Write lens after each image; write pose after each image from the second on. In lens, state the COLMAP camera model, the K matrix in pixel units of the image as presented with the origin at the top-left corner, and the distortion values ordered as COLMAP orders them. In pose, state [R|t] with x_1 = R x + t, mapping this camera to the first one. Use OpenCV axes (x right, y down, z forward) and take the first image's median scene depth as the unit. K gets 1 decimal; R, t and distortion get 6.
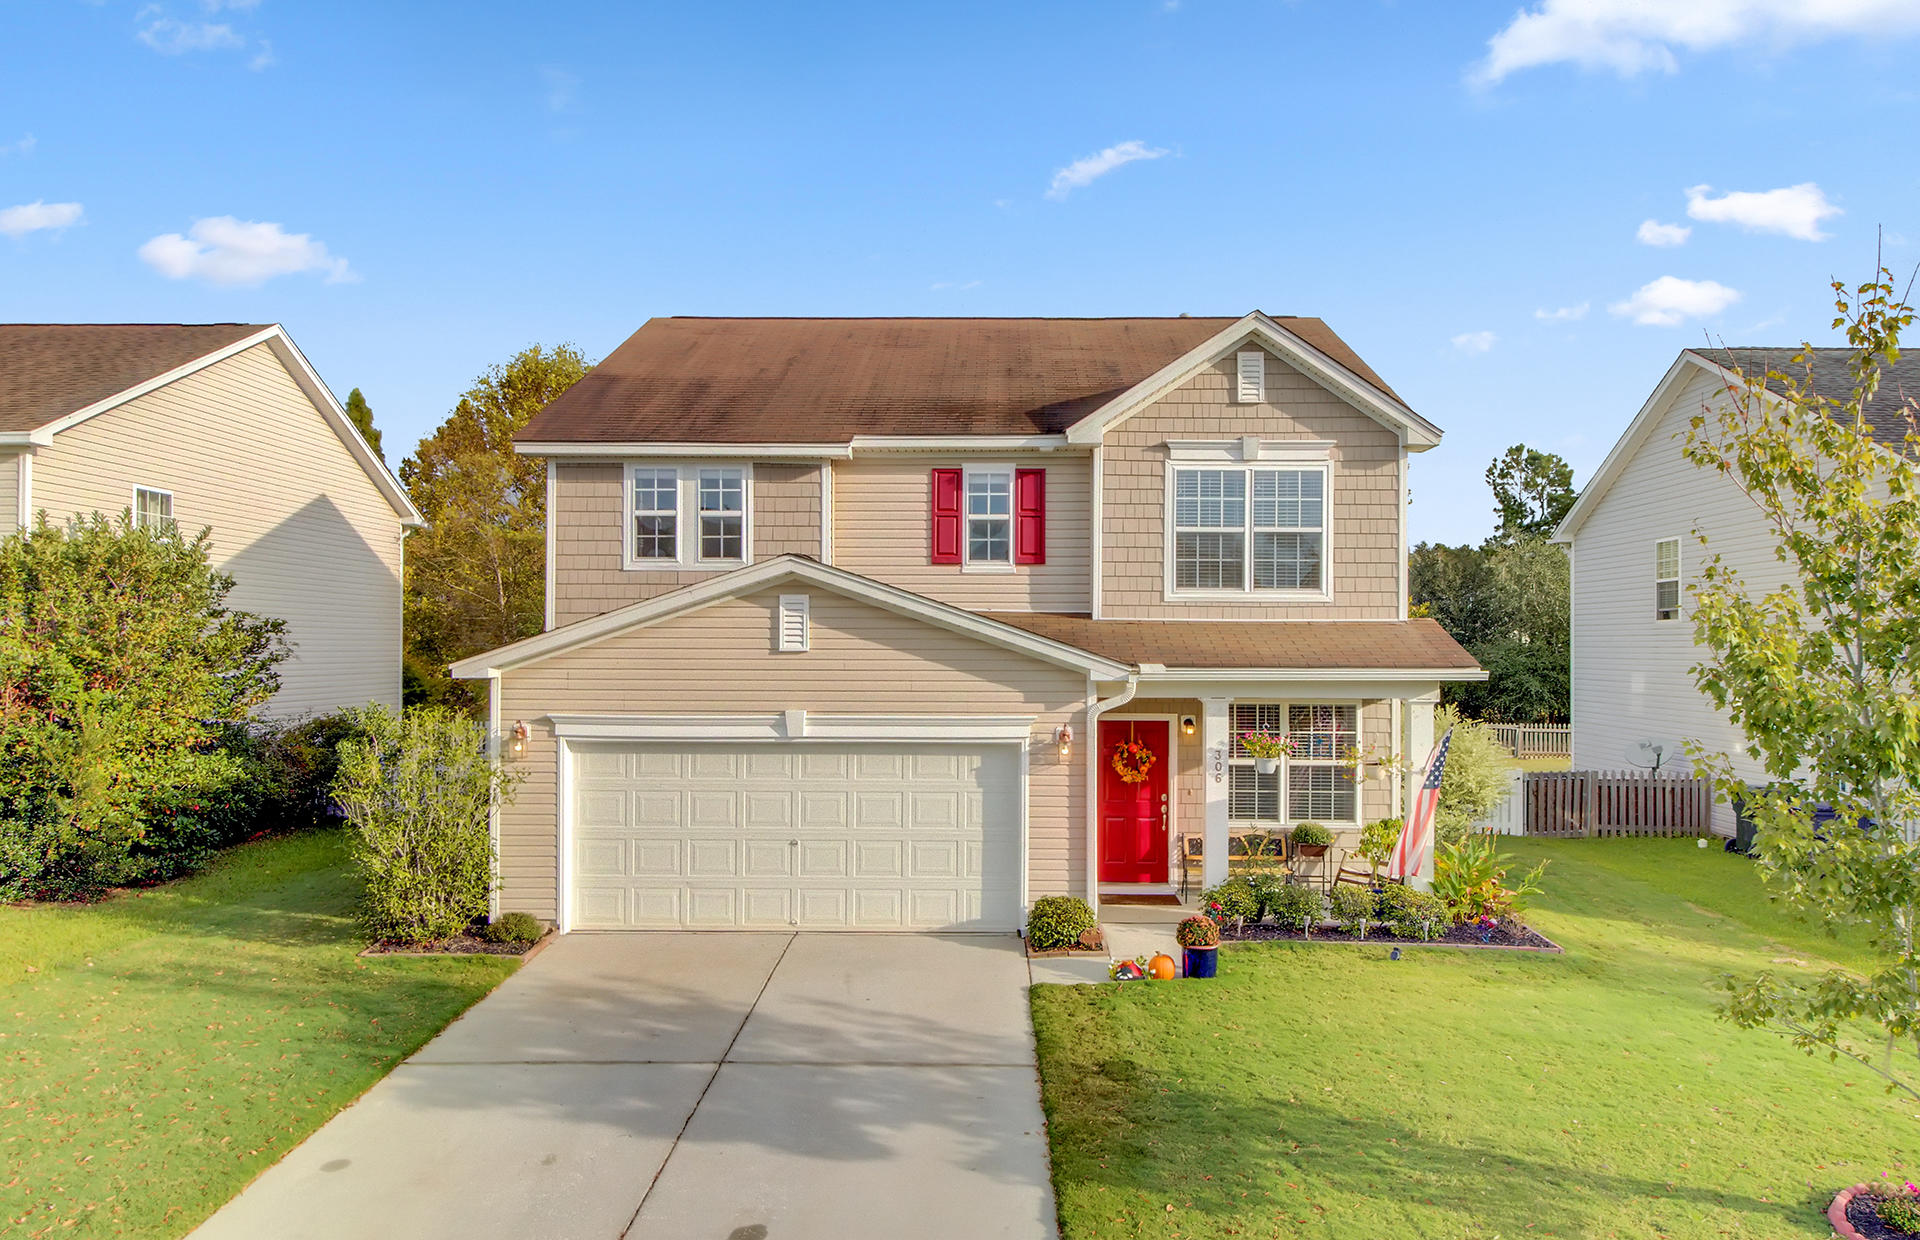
lens RADIAL K [[1294.1, 0, 954.6], [0, 1294.1, 625.6], [0, 0, 1]] dist [0.009228, -0.000011]
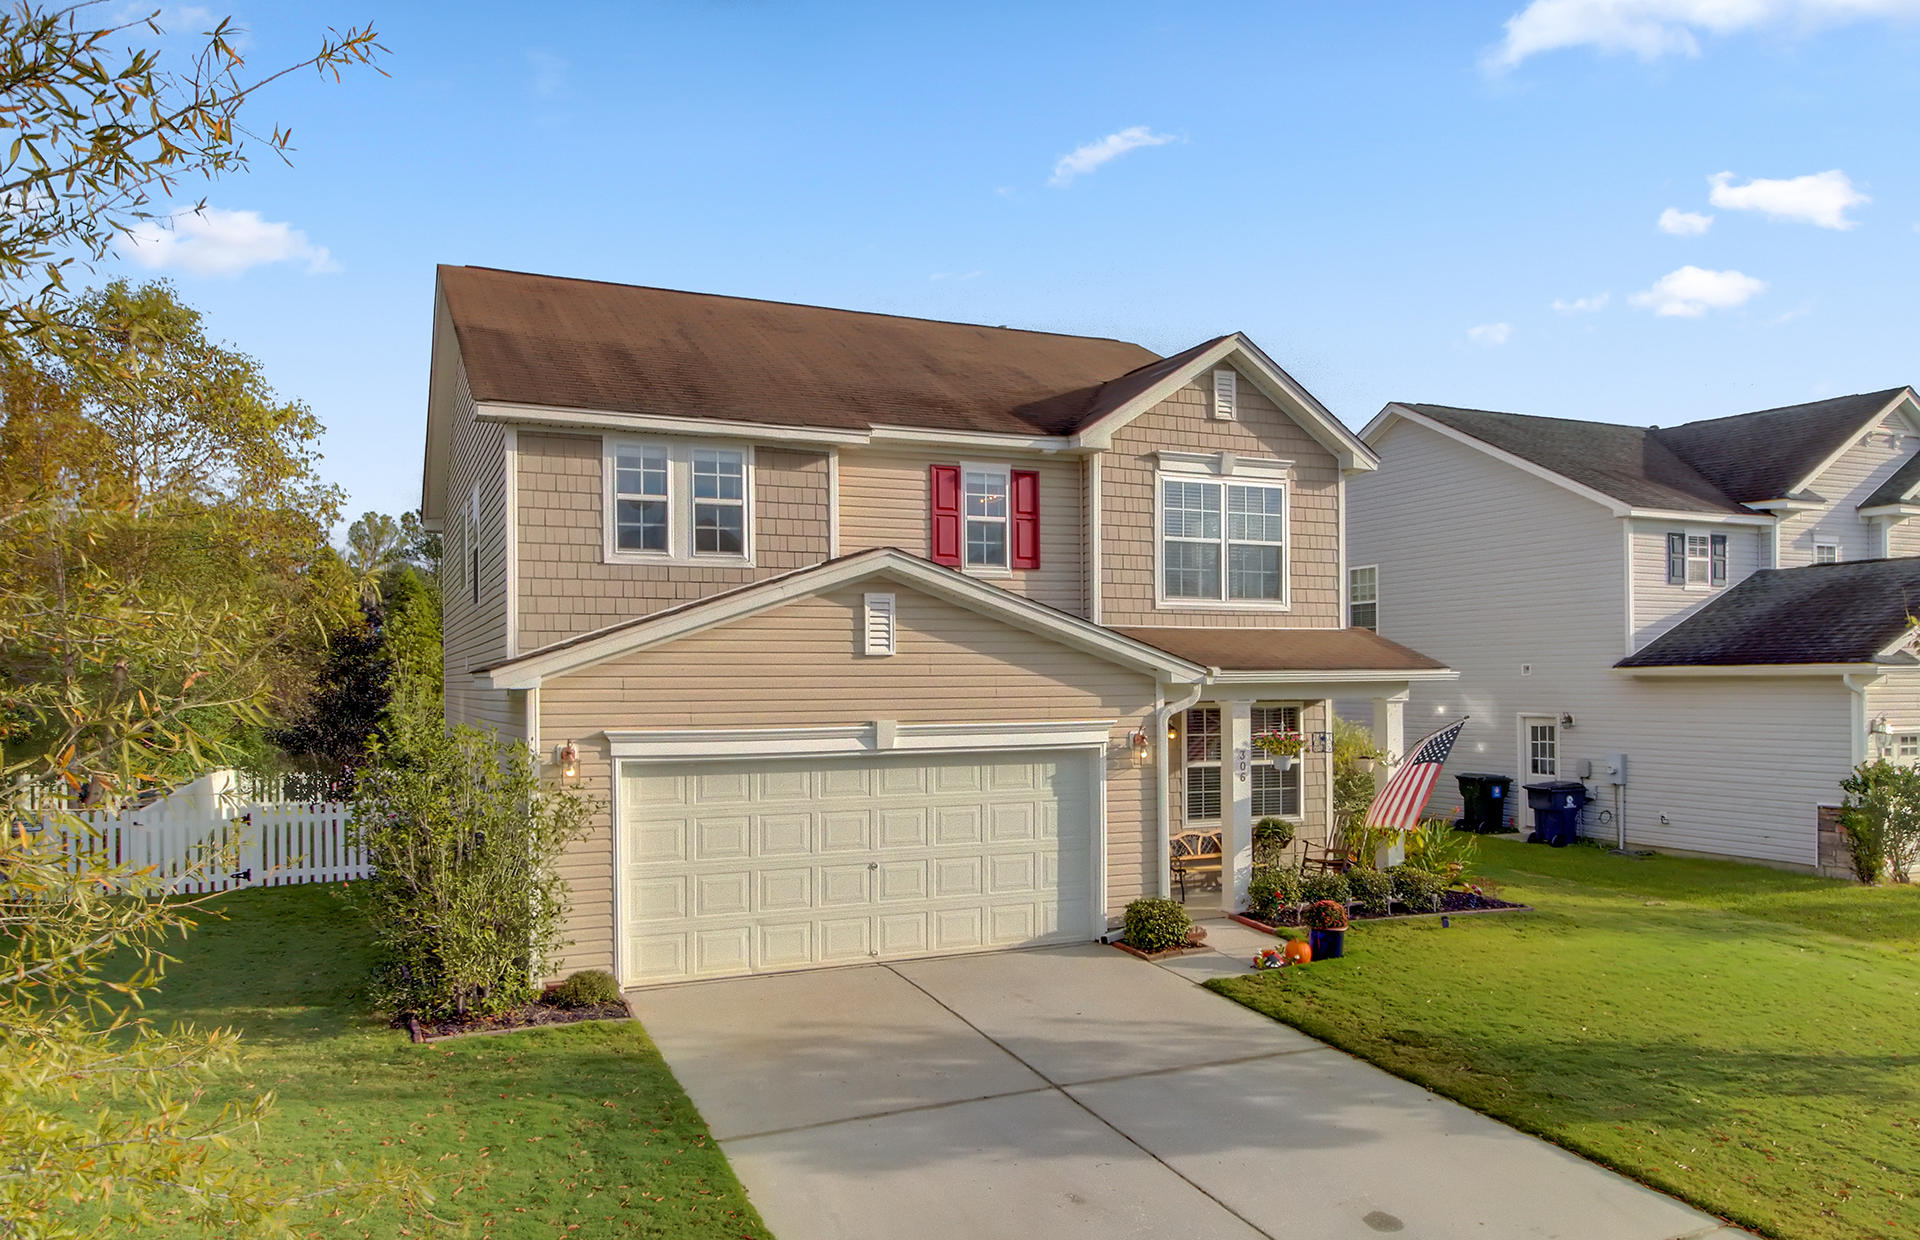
lens RADIAL K [[1358.6, 0, 965.7], [0, 1358.6, 670.0], [0, 0, 1]] dist [0.000193, 0.002522]
pose [[0.900626, -0.005556, 0.434560, -0.438664], [0.001790, 0.999957, 0.009074, 0.019466], [-0.434592, -0.007395, 0.900597, 0.102250]]
